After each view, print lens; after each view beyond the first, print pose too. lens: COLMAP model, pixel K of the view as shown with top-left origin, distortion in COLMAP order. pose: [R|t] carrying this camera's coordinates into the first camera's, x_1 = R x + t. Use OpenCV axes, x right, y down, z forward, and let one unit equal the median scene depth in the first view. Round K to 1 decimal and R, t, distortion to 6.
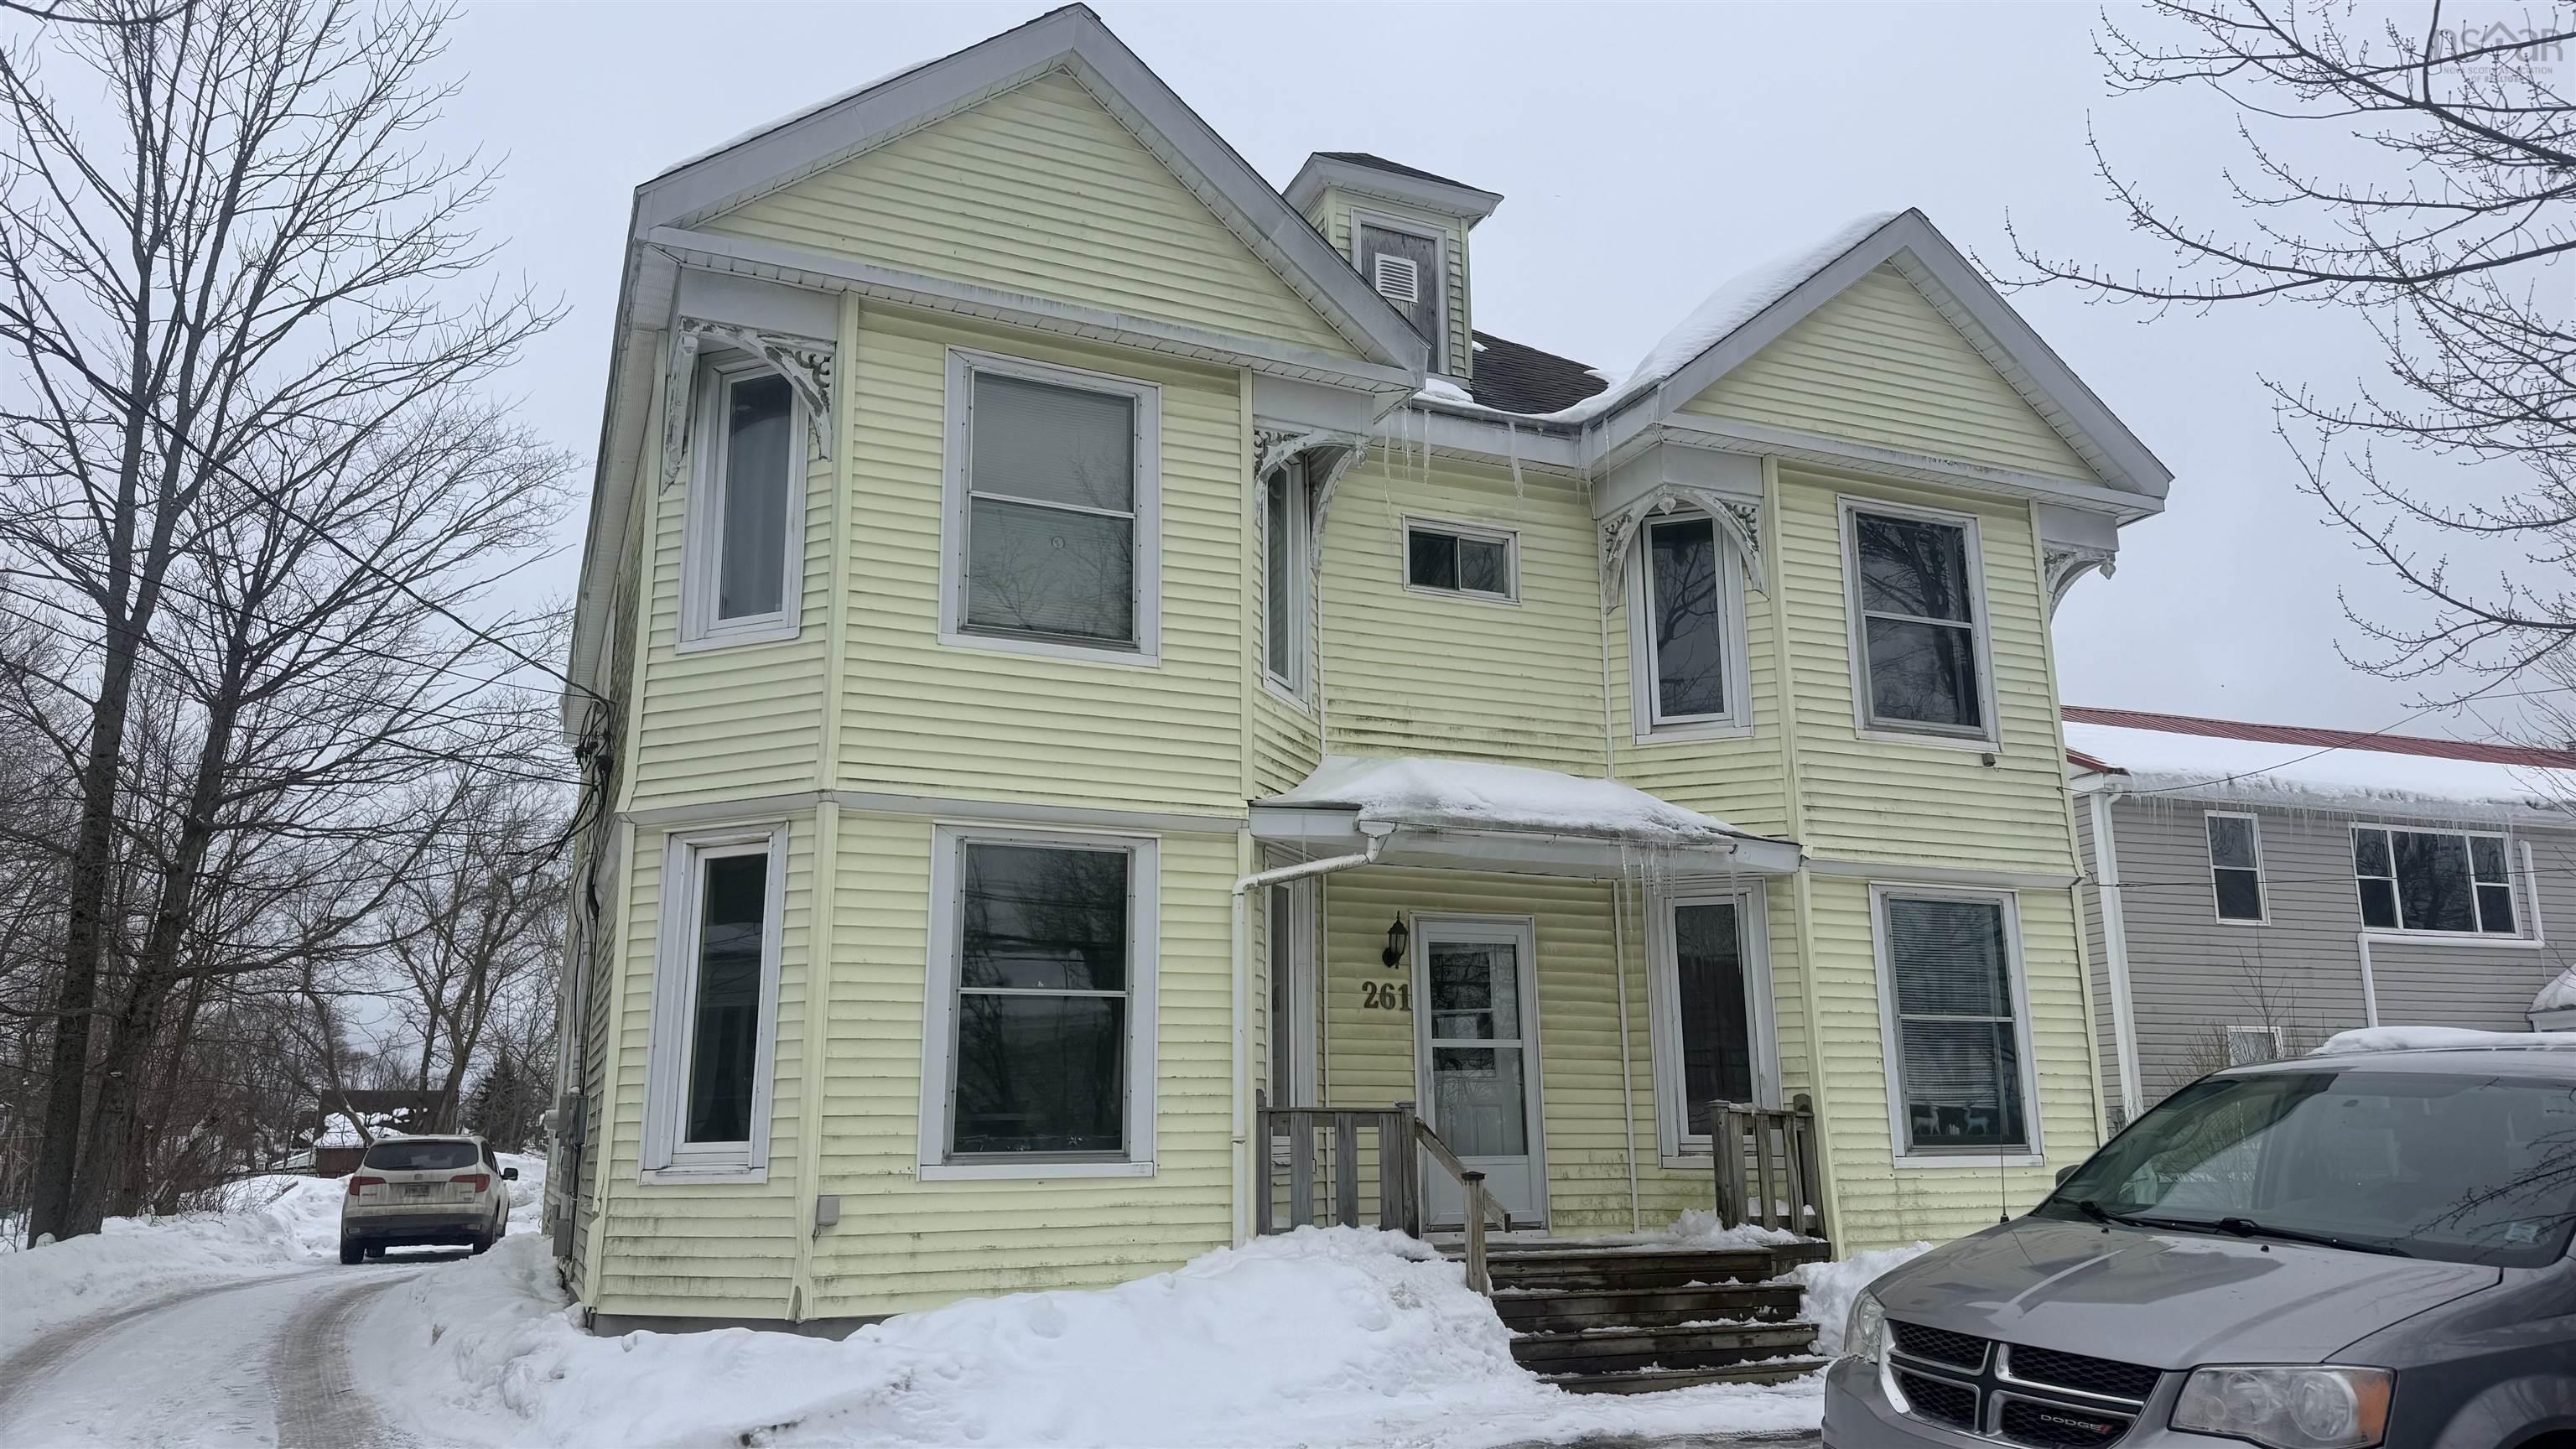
lens RADIAL K [[1806.0, 0, 1289.4], [0, 1806.0, 728.7], [0, 0, 1]] dist [0.000812, -0.004772]
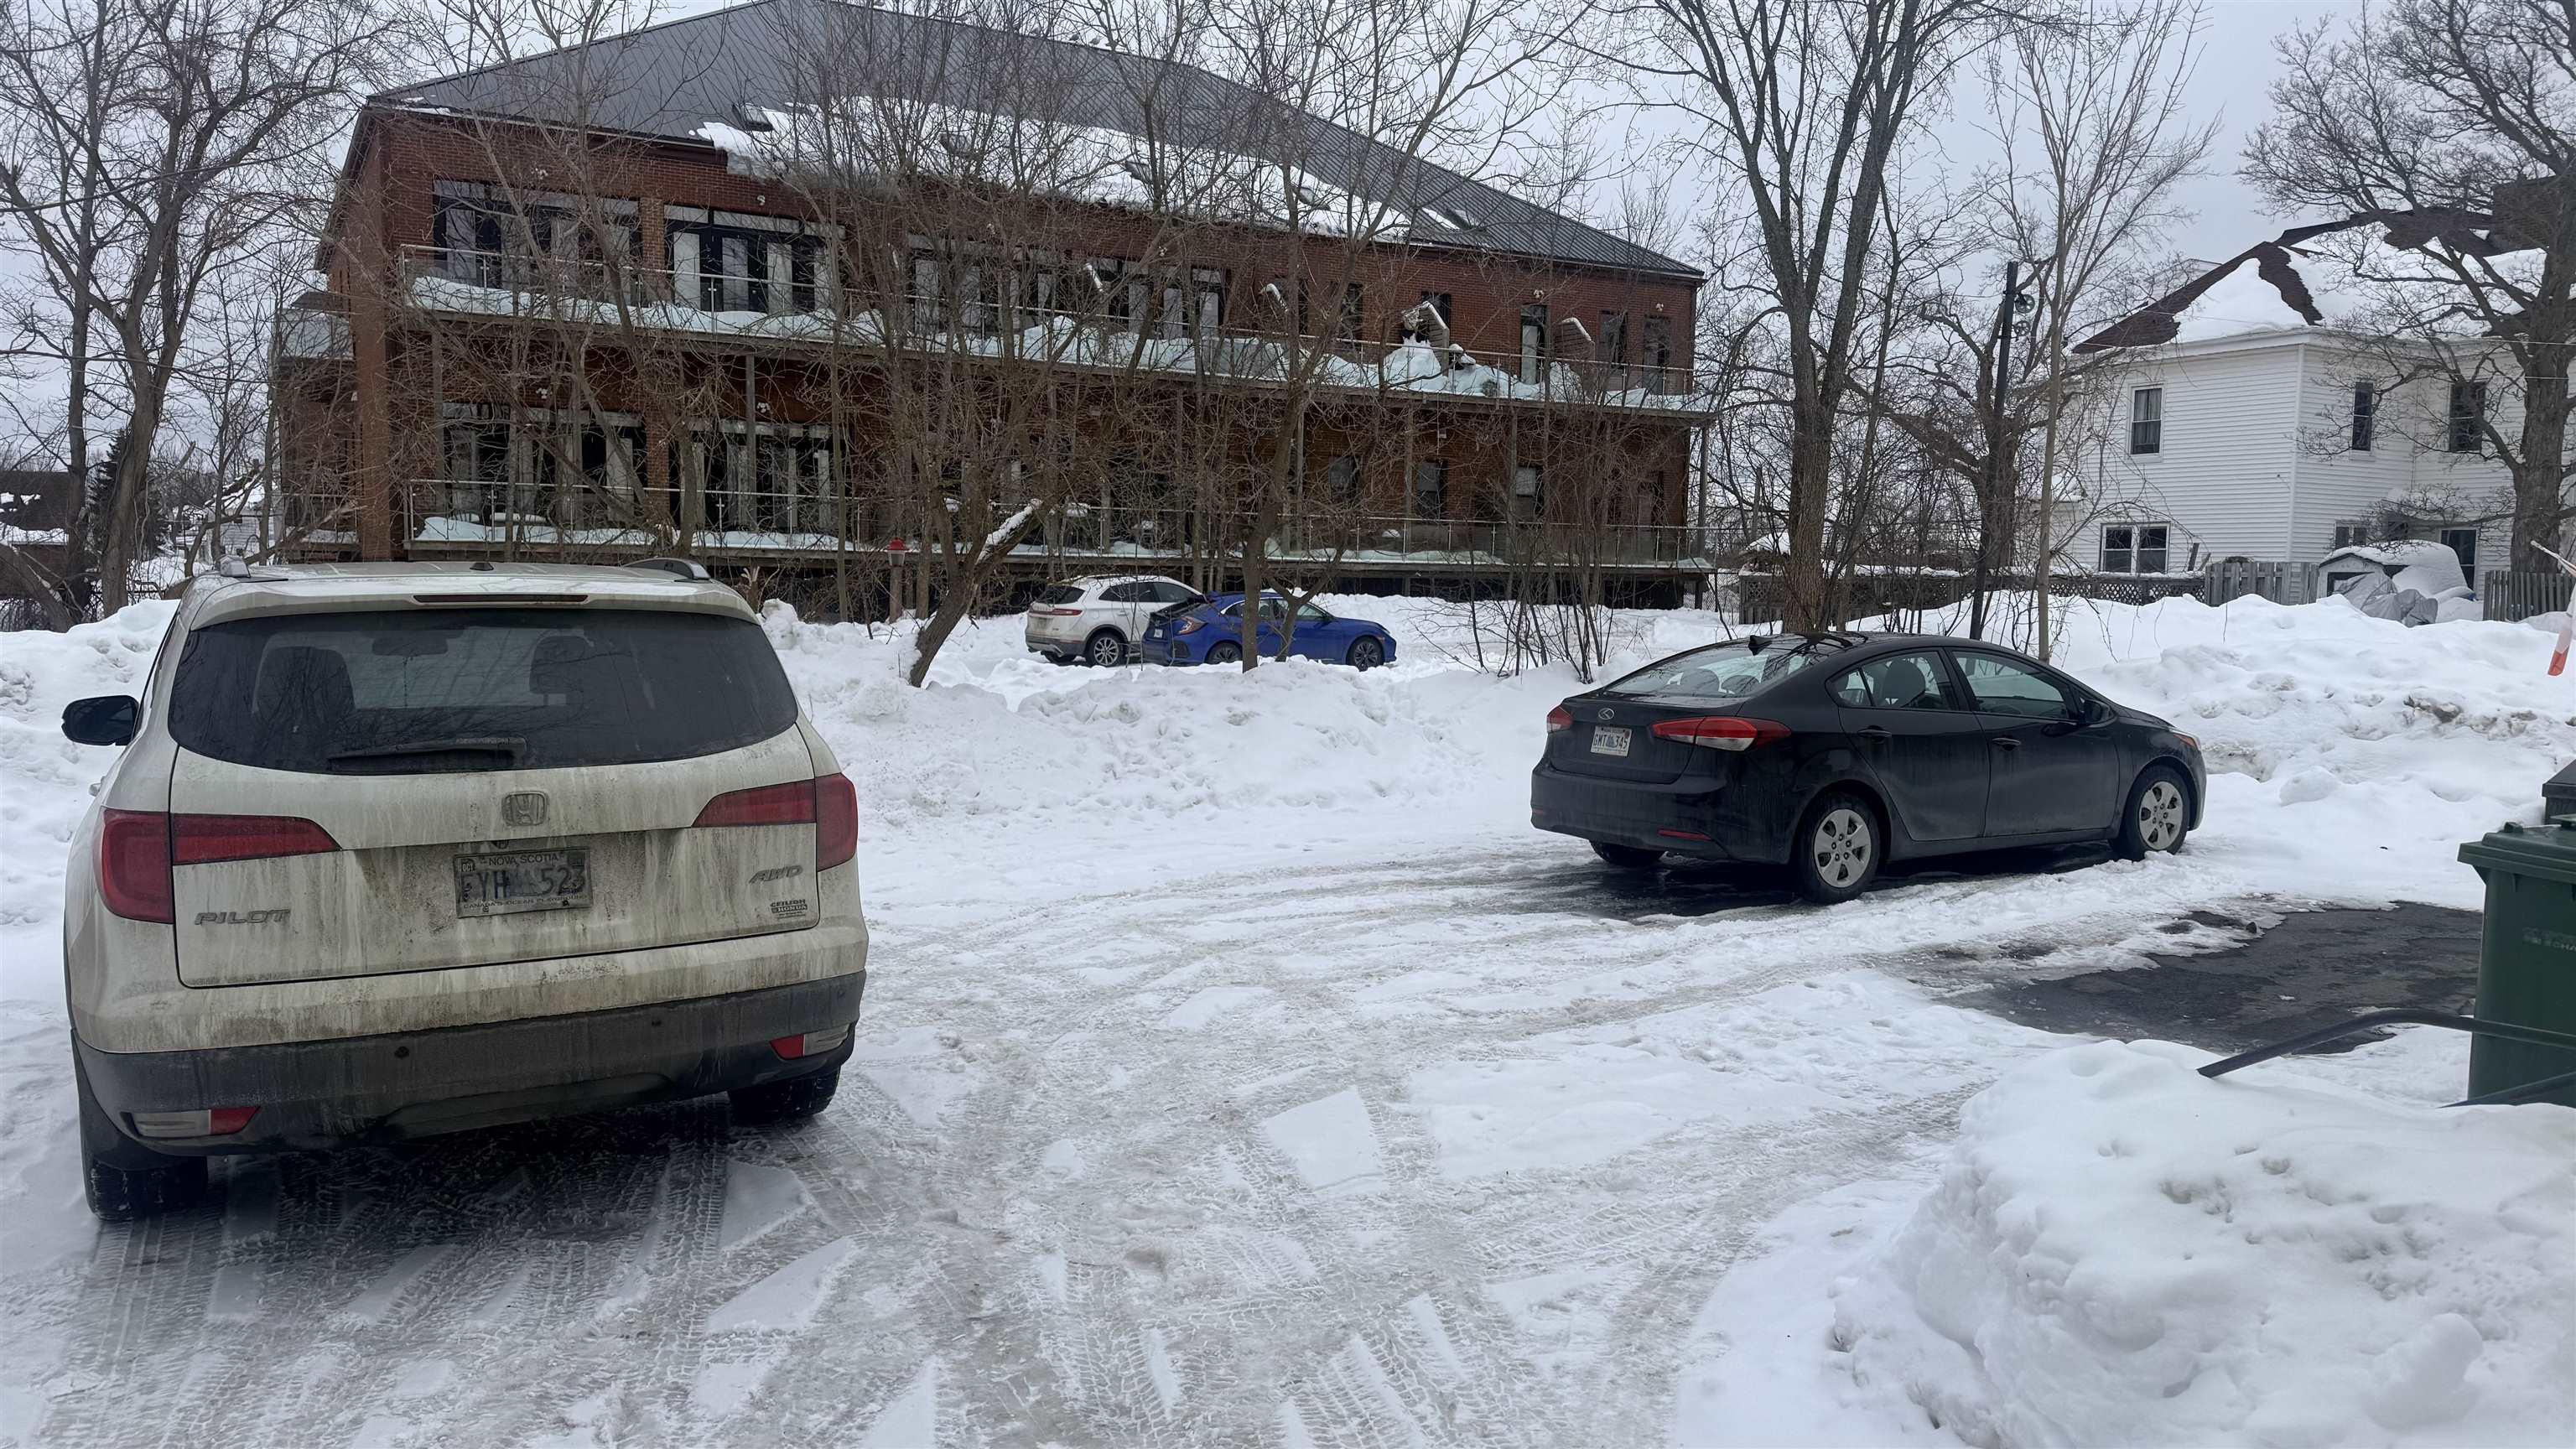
lens RADIAL K [[1806.0, 0, 1285.7], [0, 1806.0, 725.5], [0, 0, 1]] dist [0.000812, -0.004772]
pose [[0.984395, 0.010360, 0.175668, -0.218363], [-0.064068, 0.950852, 0.302944, 0.090689], [-0.163896, -0.309471, 0.936678, 0.409716]]
